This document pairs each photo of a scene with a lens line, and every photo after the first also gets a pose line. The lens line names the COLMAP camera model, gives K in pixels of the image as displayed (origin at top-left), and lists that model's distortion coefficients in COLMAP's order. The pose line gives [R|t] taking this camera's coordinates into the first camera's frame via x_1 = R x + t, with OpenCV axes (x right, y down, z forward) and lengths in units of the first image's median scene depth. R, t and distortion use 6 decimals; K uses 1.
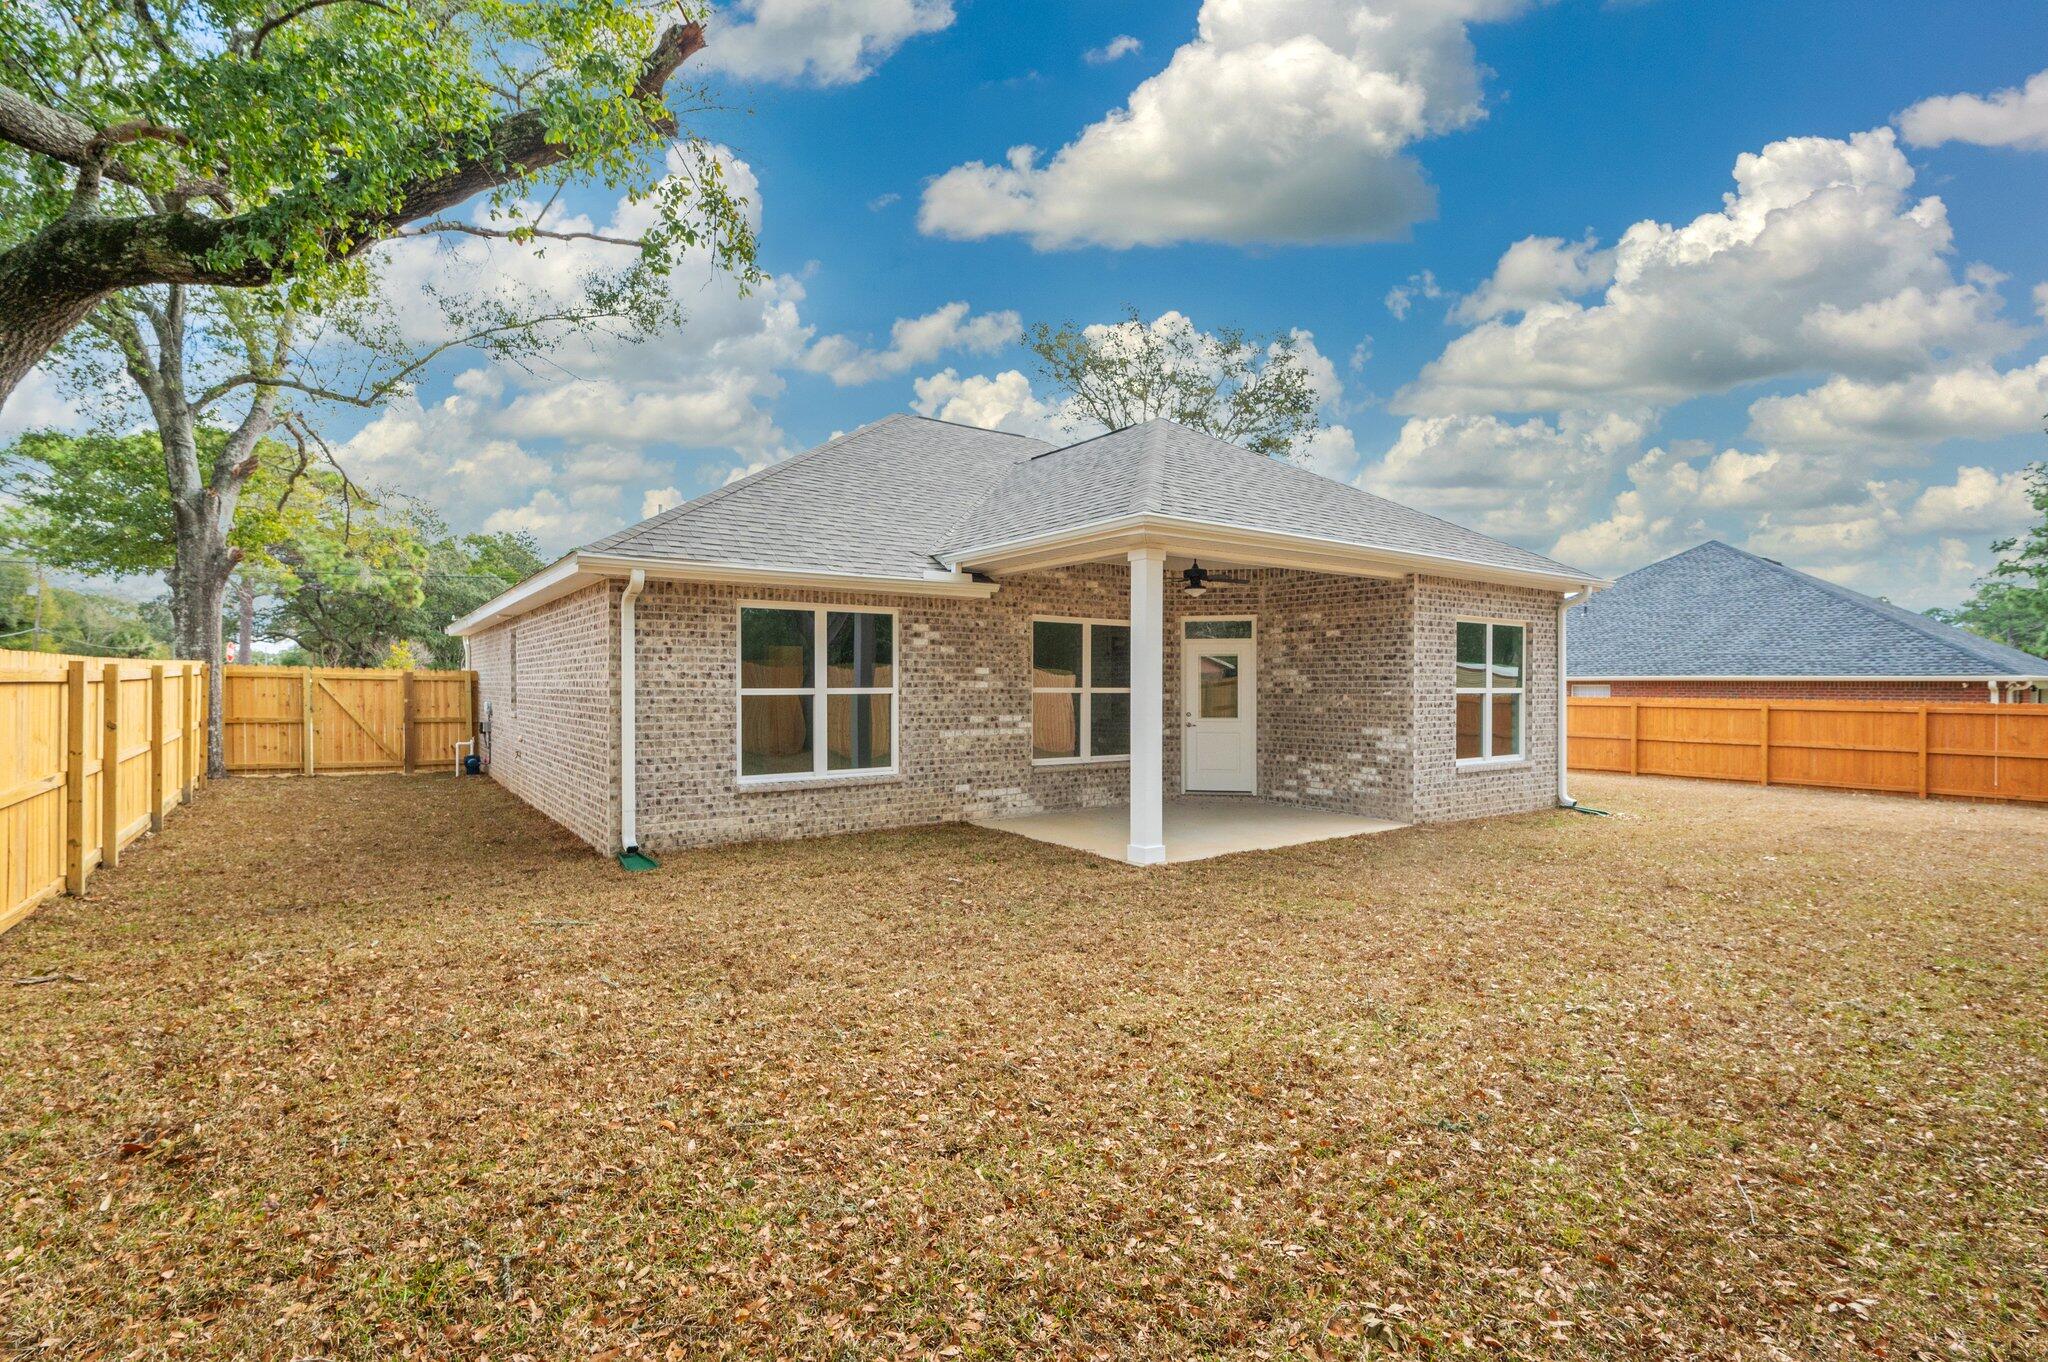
lens RADIAL K [[932.0, 0, 1015.7], [0, 932.0, 684.9], [0, 0, 1]] dist [-0.002985, 0.000032]
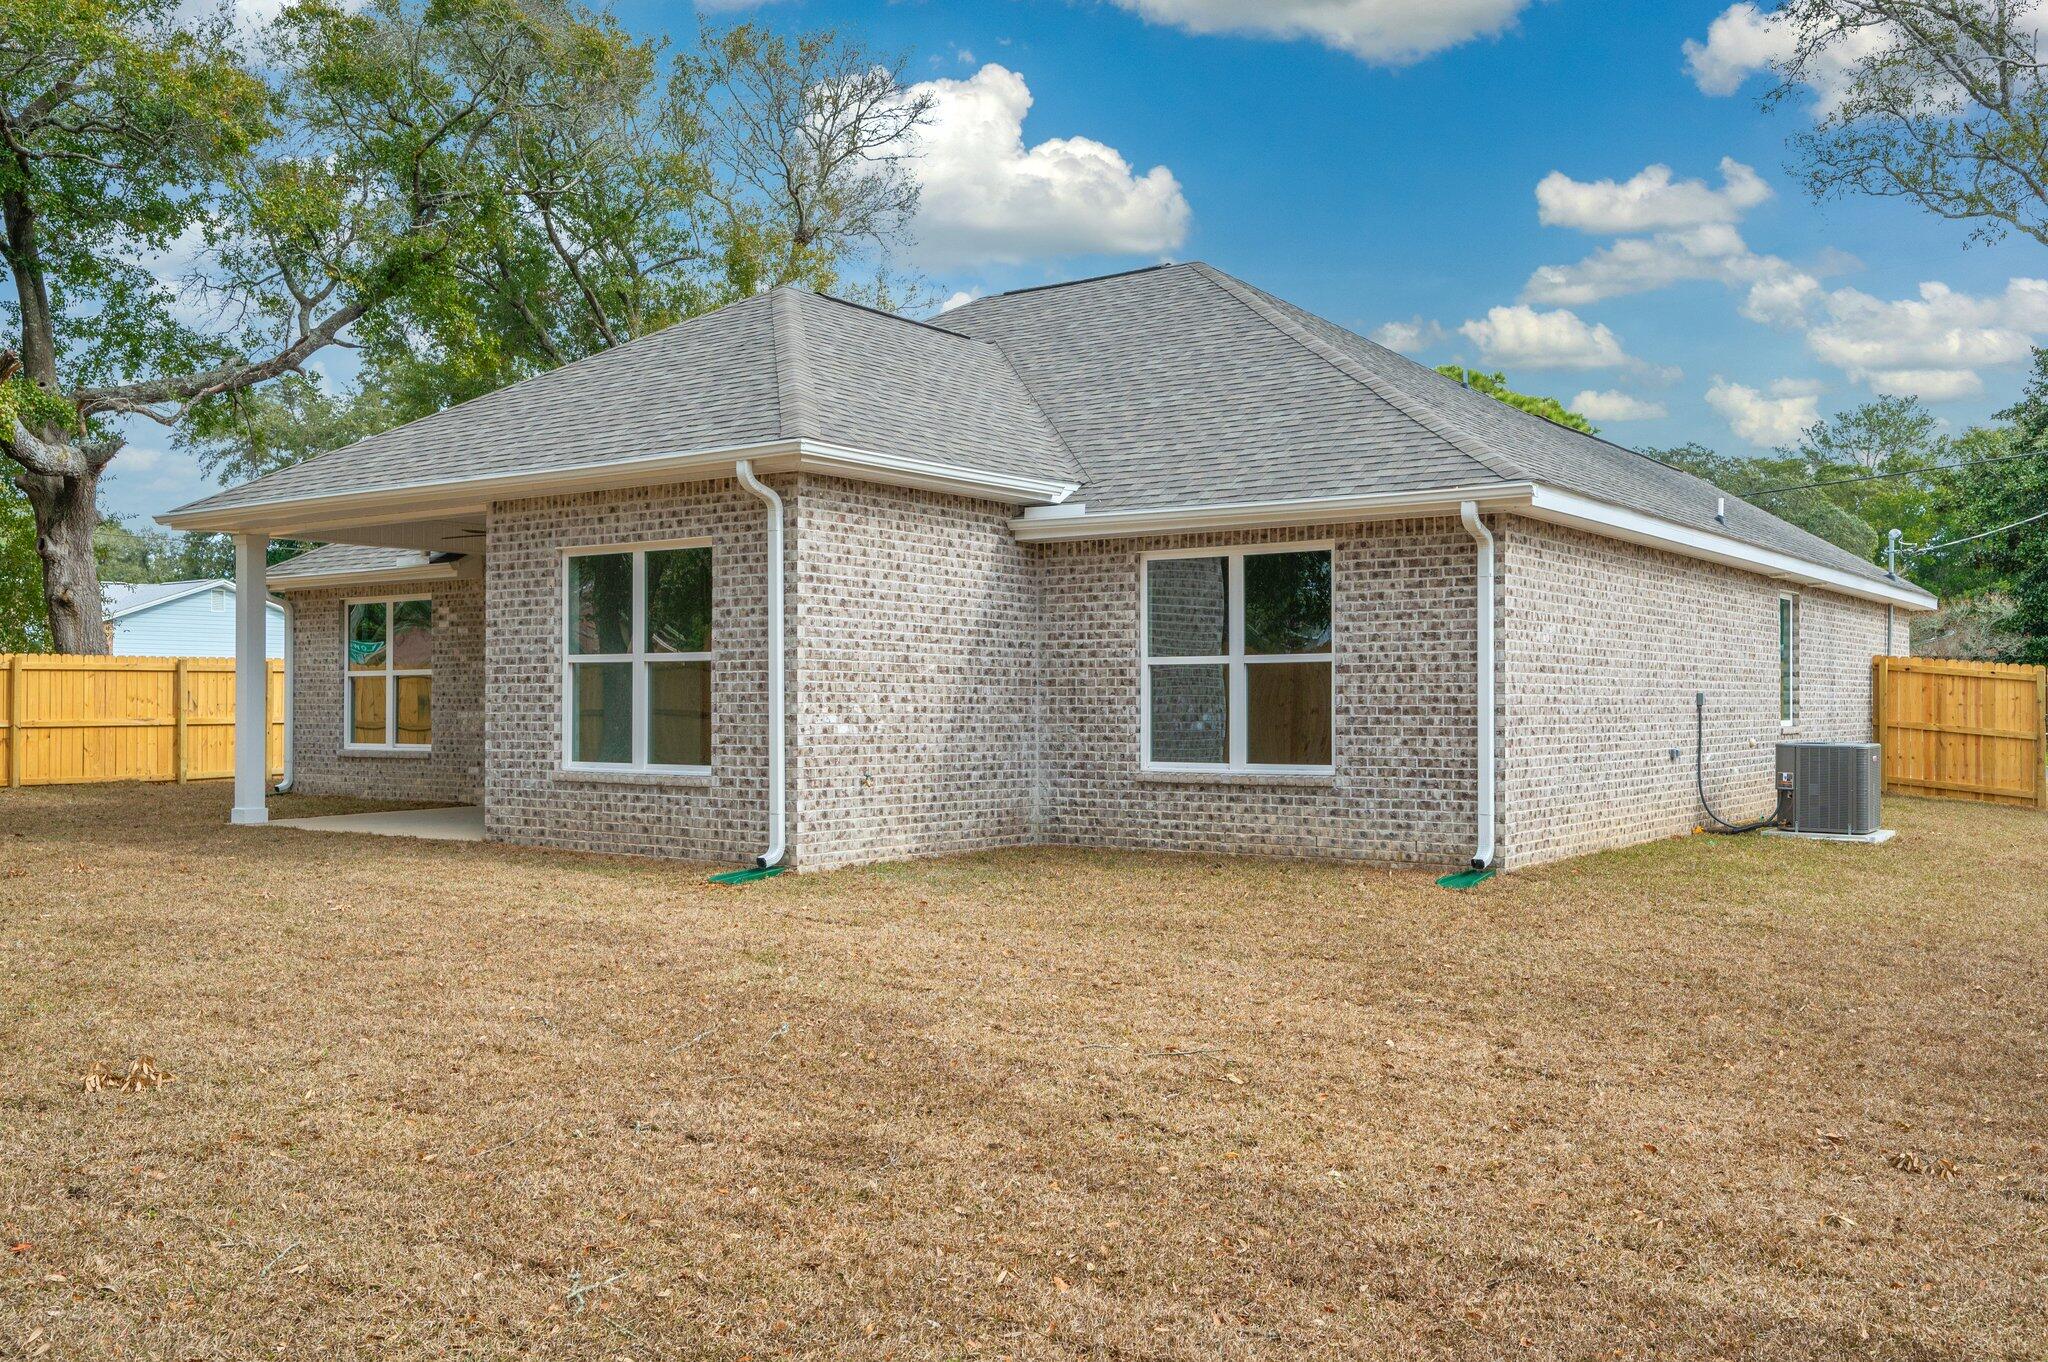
lens RADIAL K [[1763.3, 0, 1024.0], [0, 1763.3, 681.0], [0, 0, 1]] dist [0.002080, 0.010587]
pose [[0.319385, -0.012149, -0.947547, 1.483464], [0.000607, 0.999920, -0.012616, 0.031738], [0.947625, 0.003454, 0.319367, 0.748141]]
